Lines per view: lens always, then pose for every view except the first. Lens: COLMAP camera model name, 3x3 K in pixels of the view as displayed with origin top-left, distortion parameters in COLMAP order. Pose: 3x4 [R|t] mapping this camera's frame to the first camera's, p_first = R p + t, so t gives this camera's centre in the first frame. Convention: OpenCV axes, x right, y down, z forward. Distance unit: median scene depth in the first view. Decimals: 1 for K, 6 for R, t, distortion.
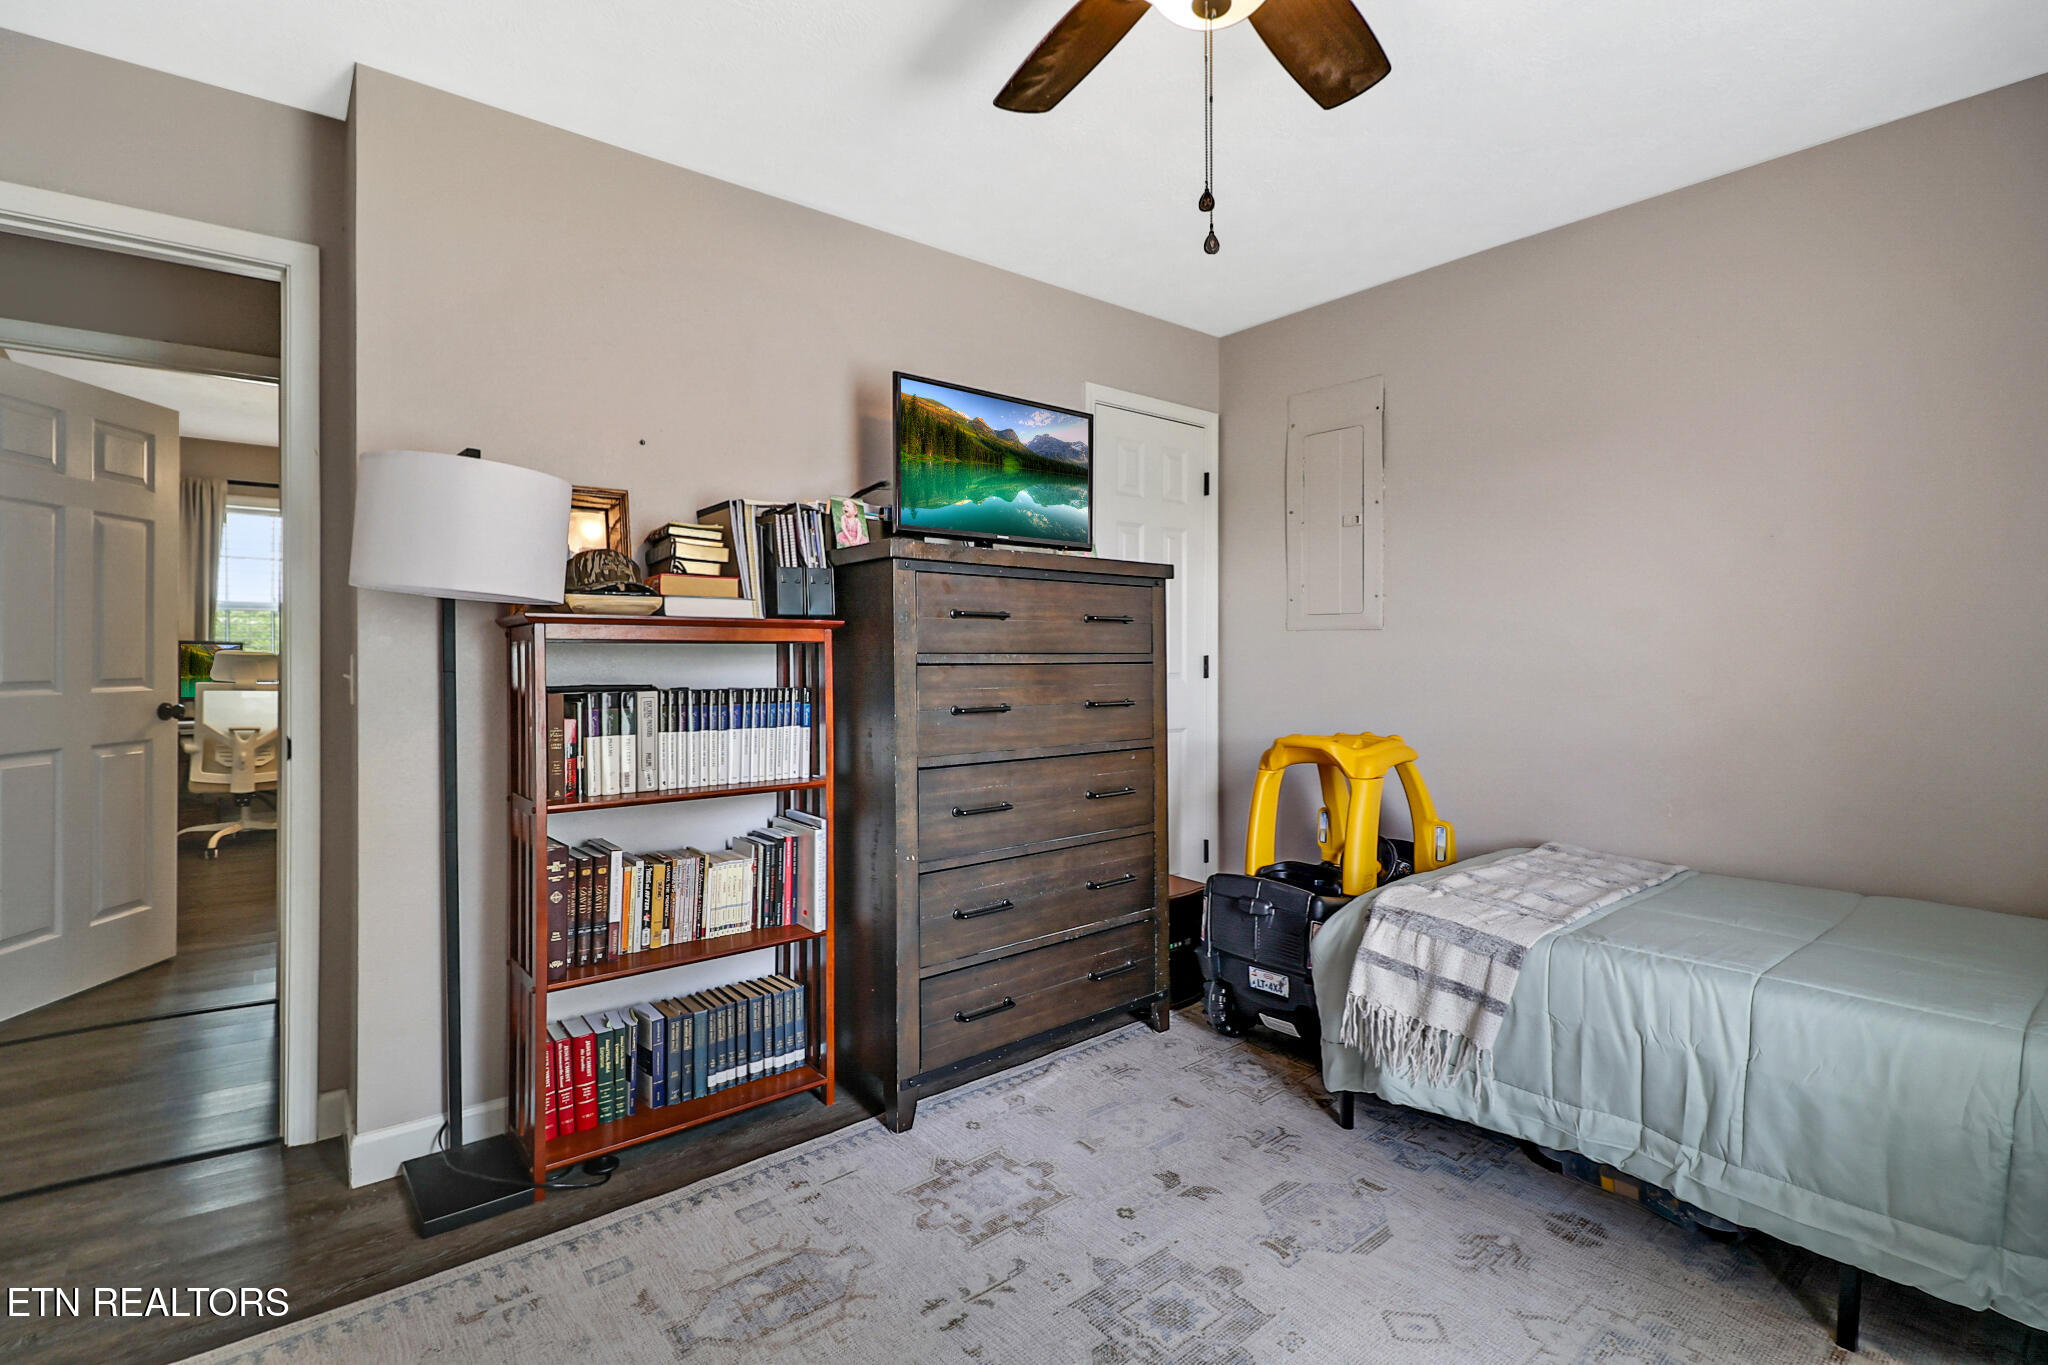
lens RADIAL K [[941.5, 0, 1008.7], [0, 941.5, 651.8], [0, 0, 1]] dist [0.003308, -0.014174]
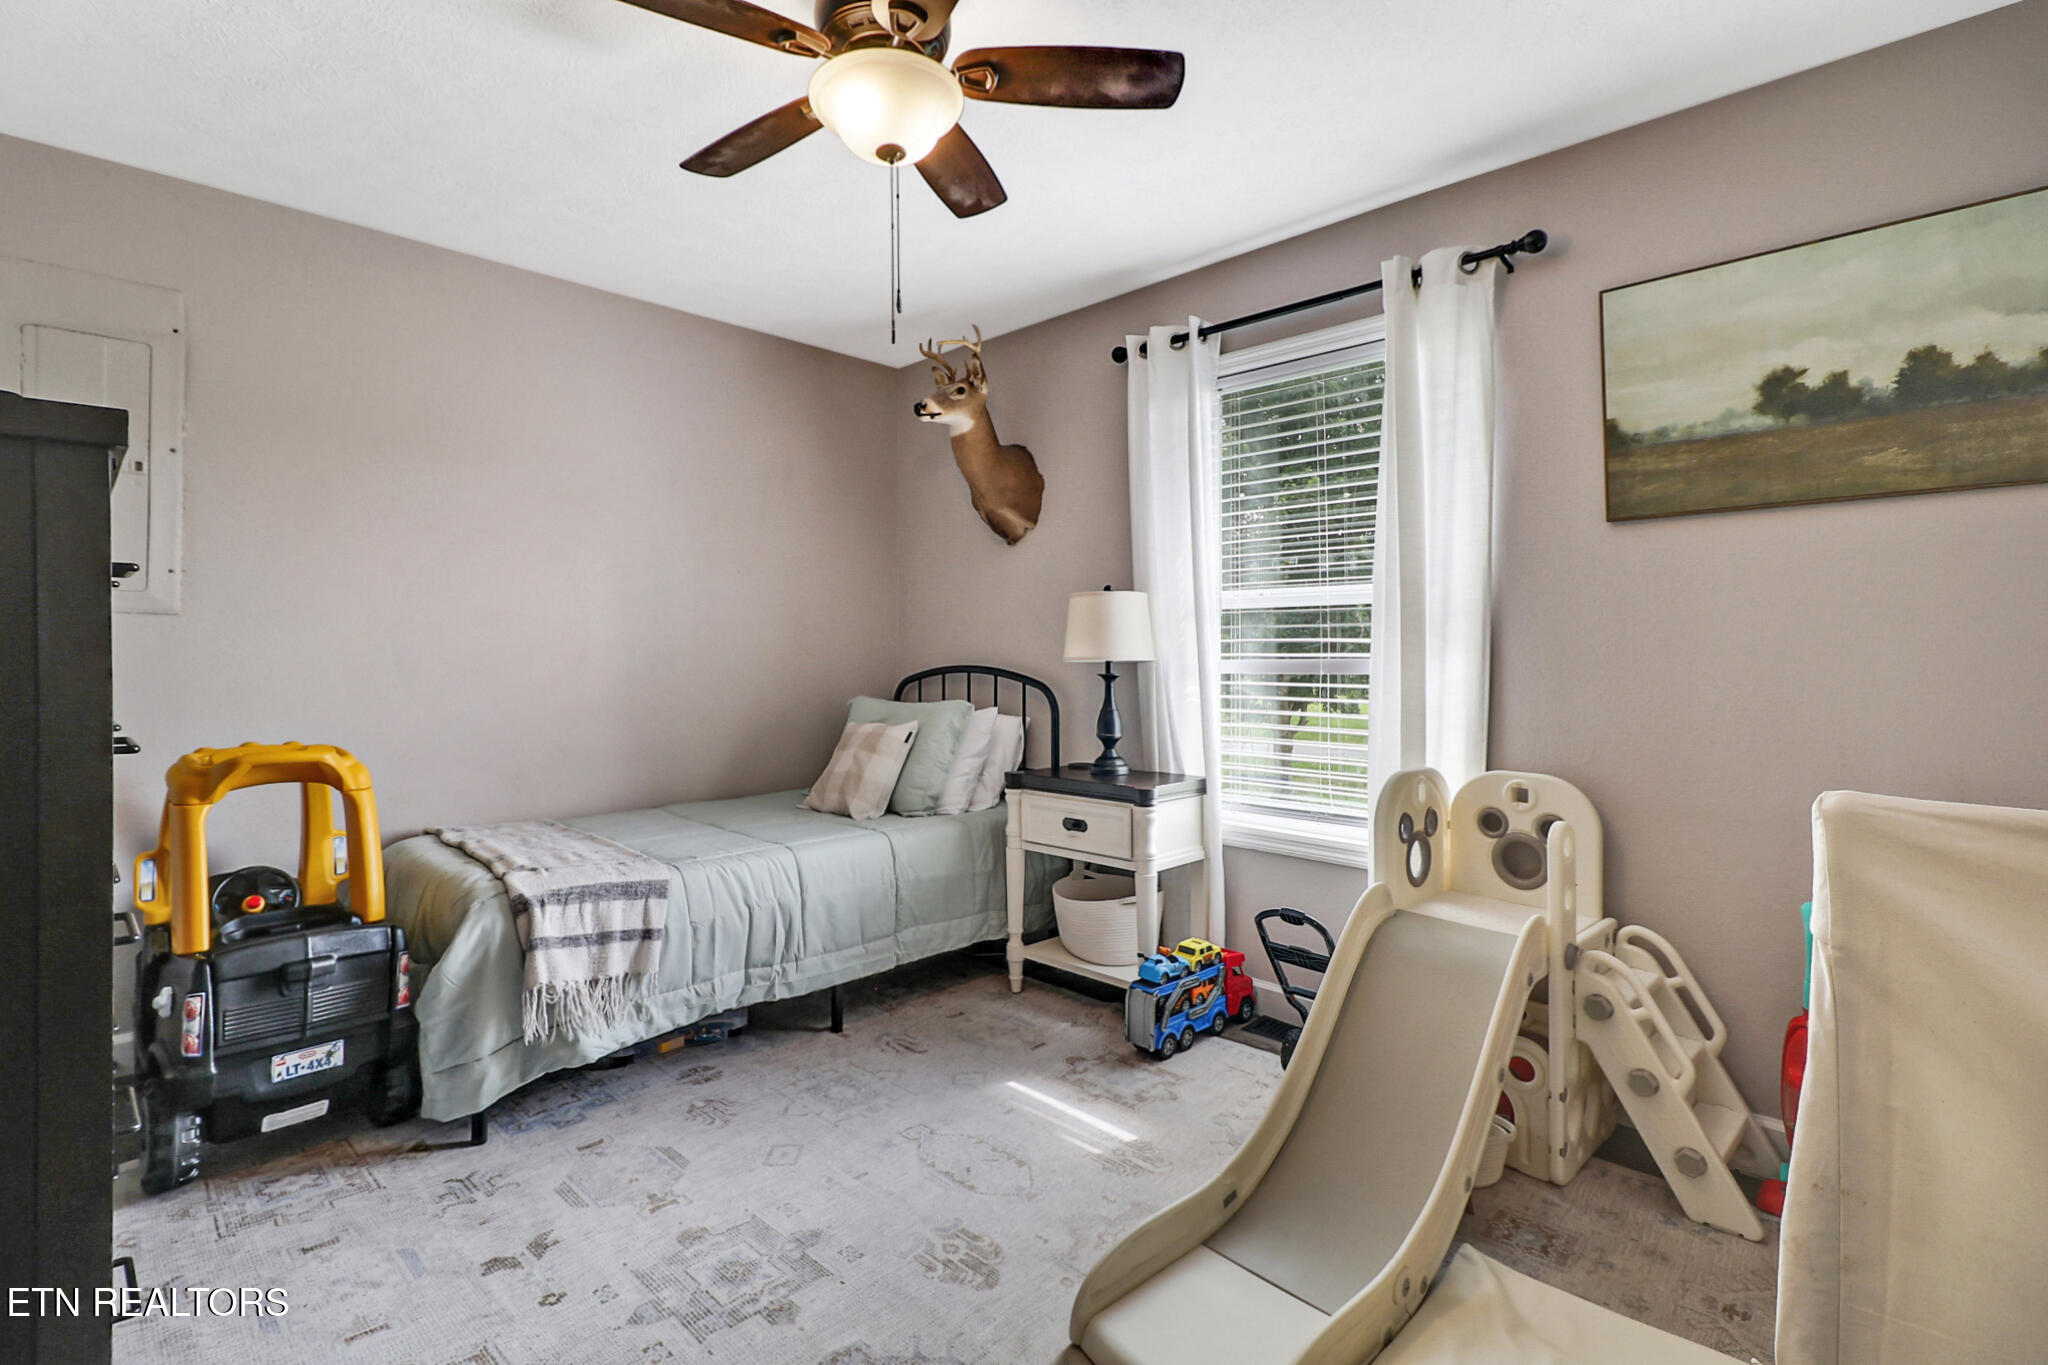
lens RADIAL K [[941.5, 0, 1008.7], [0, 941.5, 651.8], [0, 0, 1]] dist [0.003308, -0.014174]
pose [[-0.074093, -0.008349, 0.997216, -0.710222], [-0.005144, 0.999955, 0.007990, -0.003376], [-0.997238, -0.004538, -0.074133, 0.611435]]
